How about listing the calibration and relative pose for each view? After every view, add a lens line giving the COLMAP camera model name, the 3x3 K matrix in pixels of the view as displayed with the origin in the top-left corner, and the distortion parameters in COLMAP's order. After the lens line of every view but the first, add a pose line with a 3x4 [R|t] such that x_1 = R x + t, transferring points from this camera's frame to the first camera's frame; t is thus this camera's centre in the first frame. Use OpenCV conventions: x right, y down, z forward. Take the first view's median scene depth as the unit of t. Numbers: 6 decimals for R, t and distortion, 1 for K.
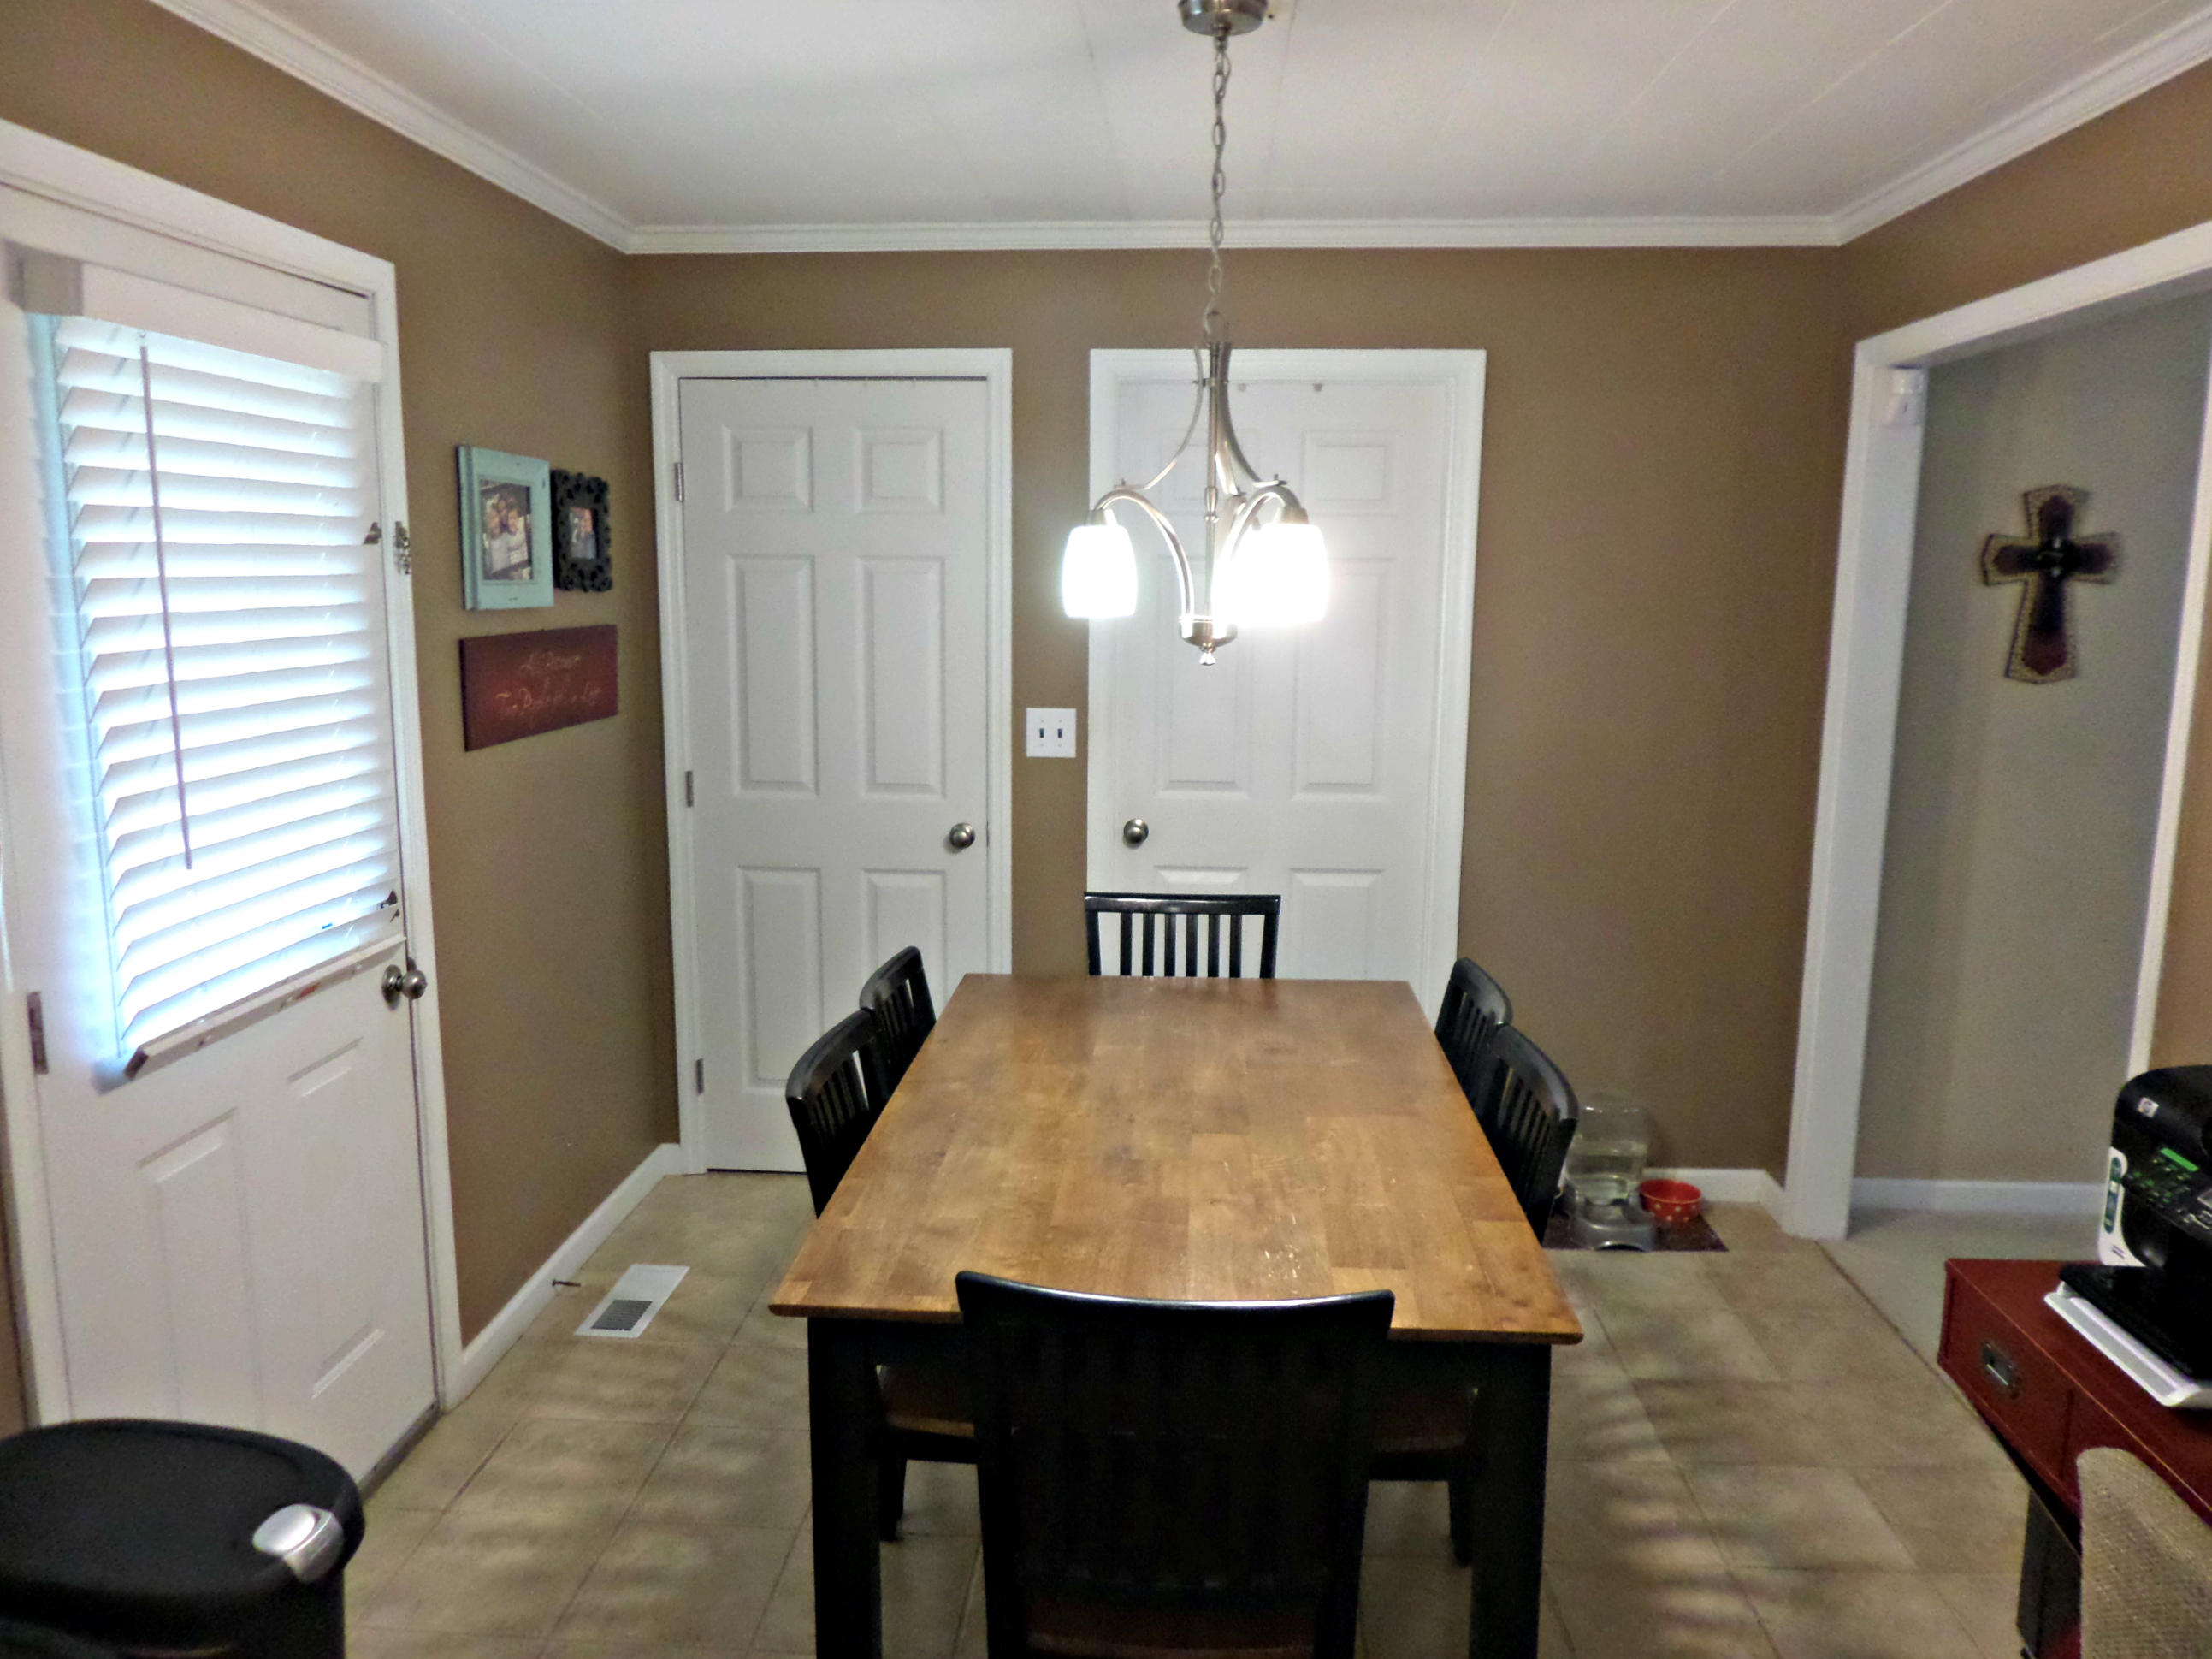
lens RADIAL K [[1597.4, 0, 1106.3], [0, 1597.4, 821.9], [0, 0, 1]] dist [-0.006707, 0.000129]
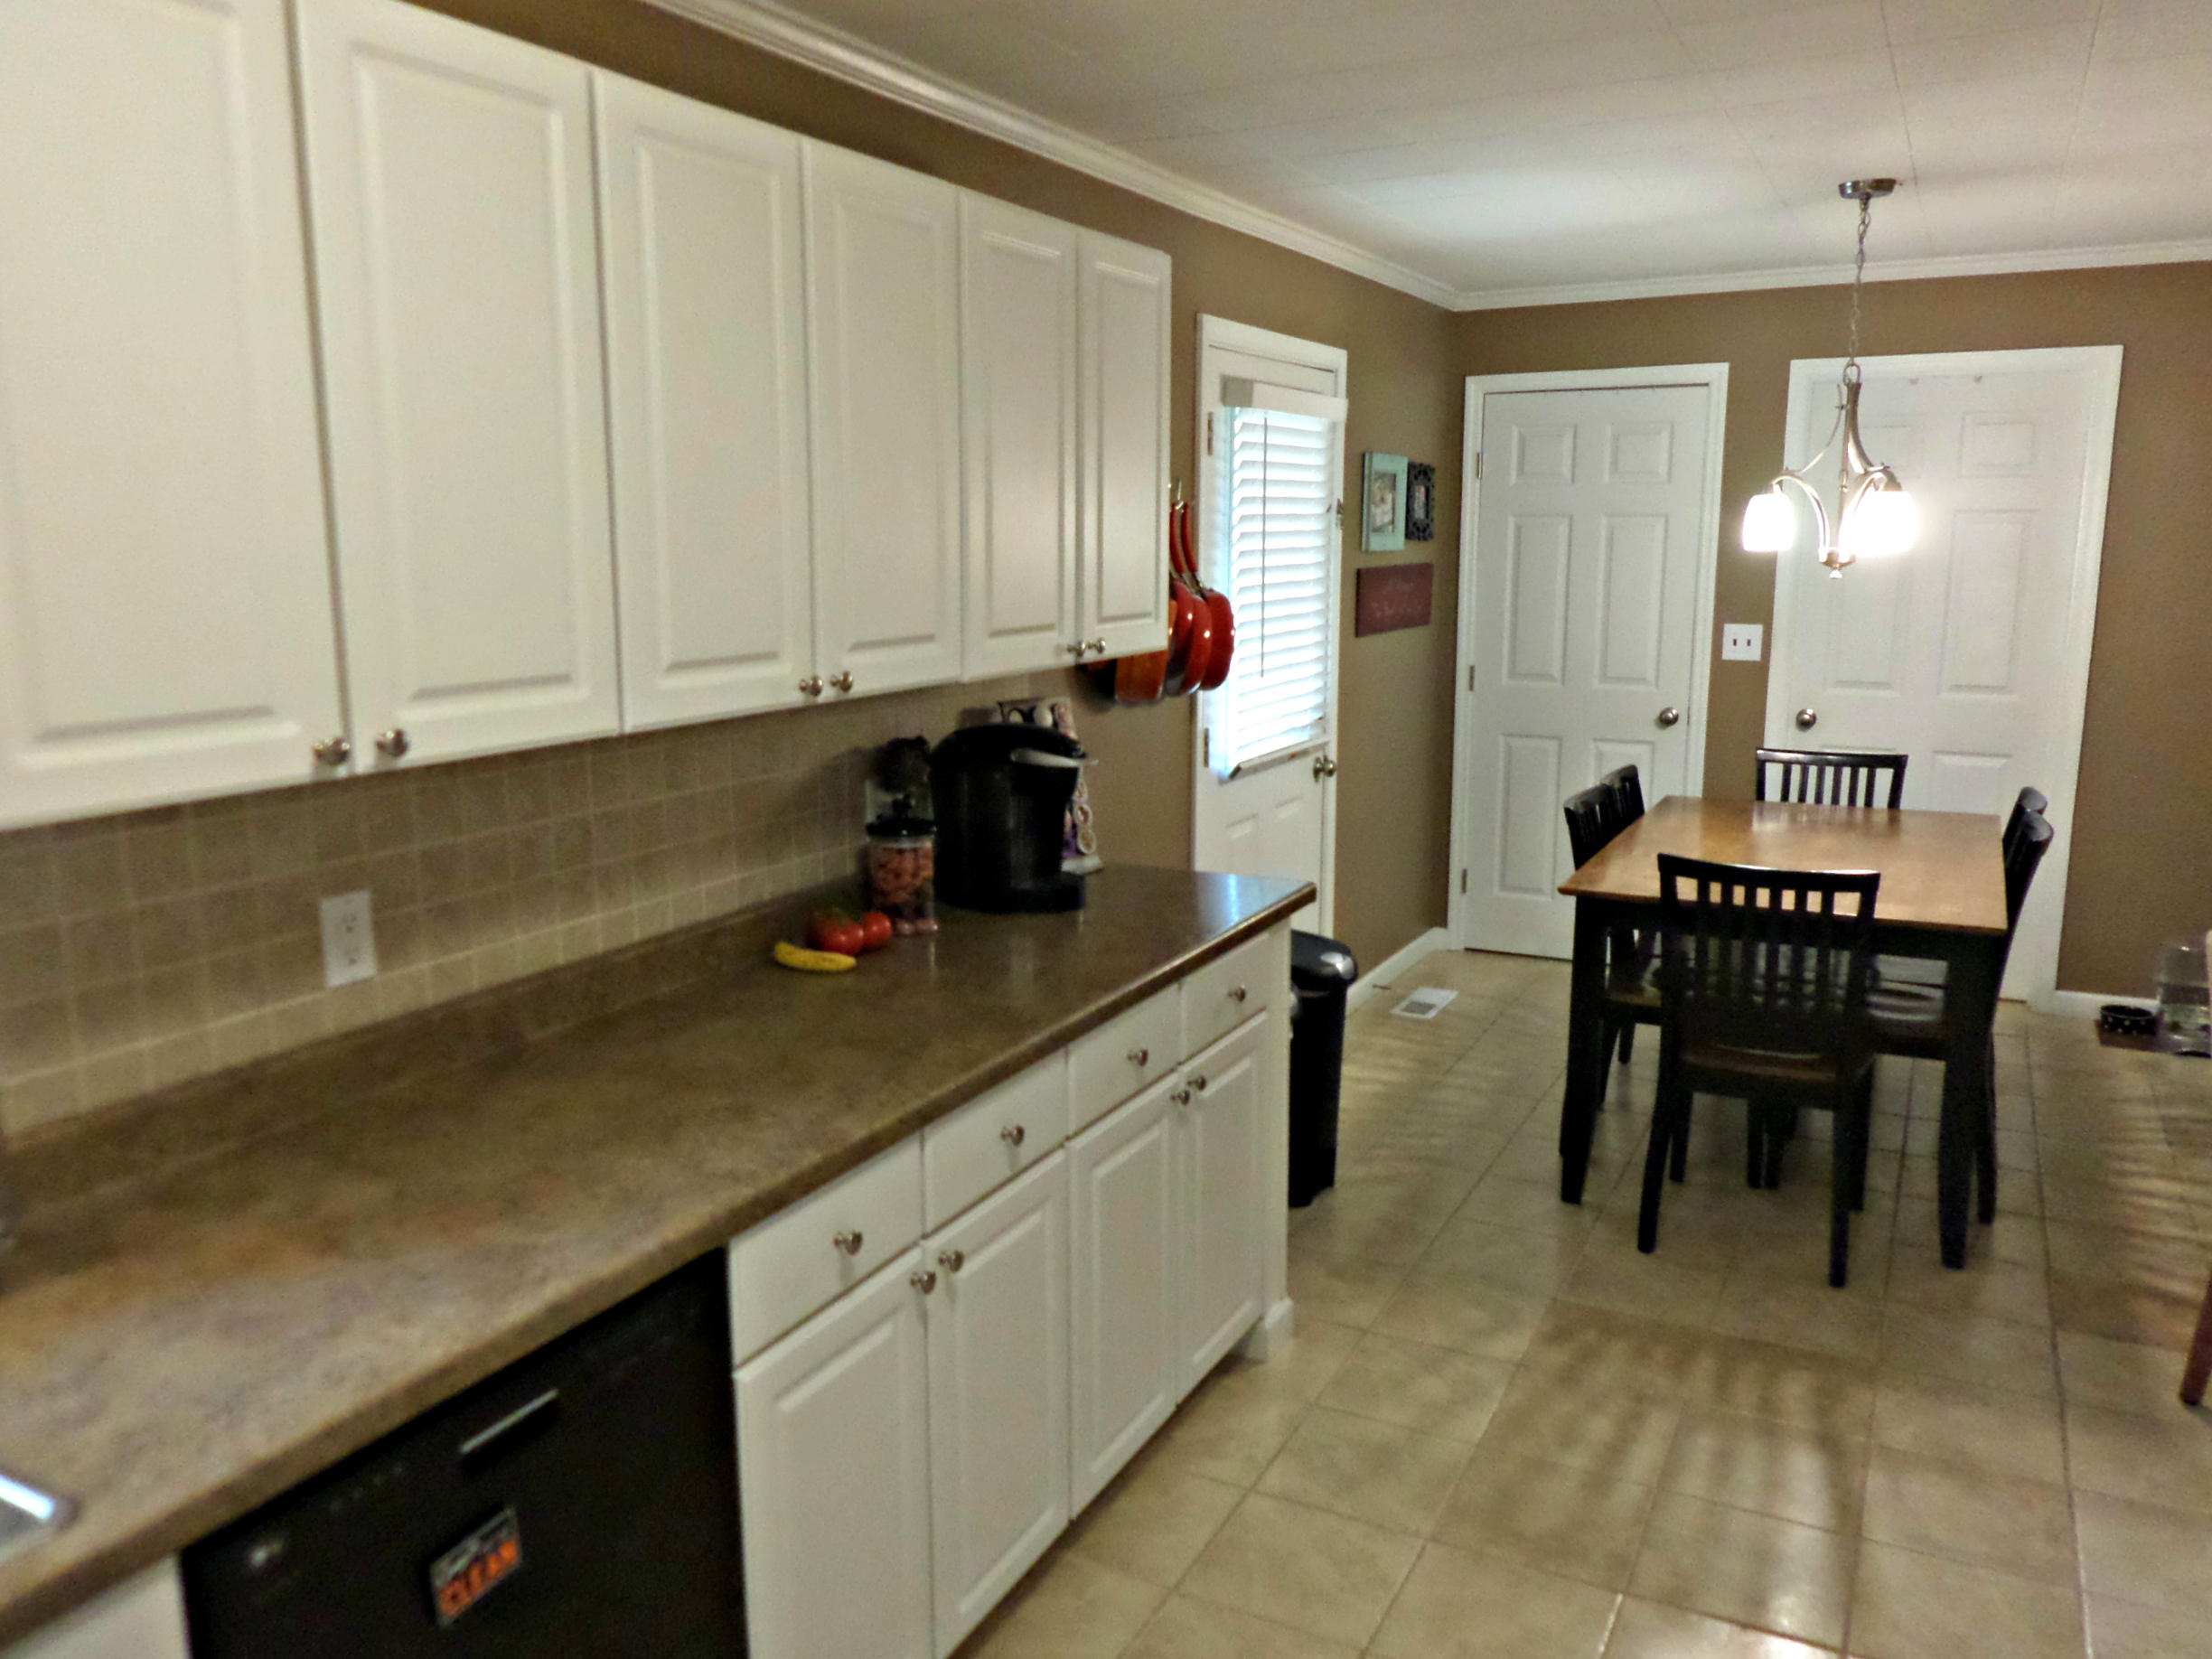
lens RADIAL K [[1597.2, 0, 1102.4], [0, 1597.2, 823.4], [0, 0, 1]] dist [-0.006707, 0.000129]
pose [[0.908413, 0.062942, -0.413308, 0.048256], [-0.052168, 0.997941, 0.037314, 0.088173], [0.414806, -0.012335, 0.909826, -0.542356]]
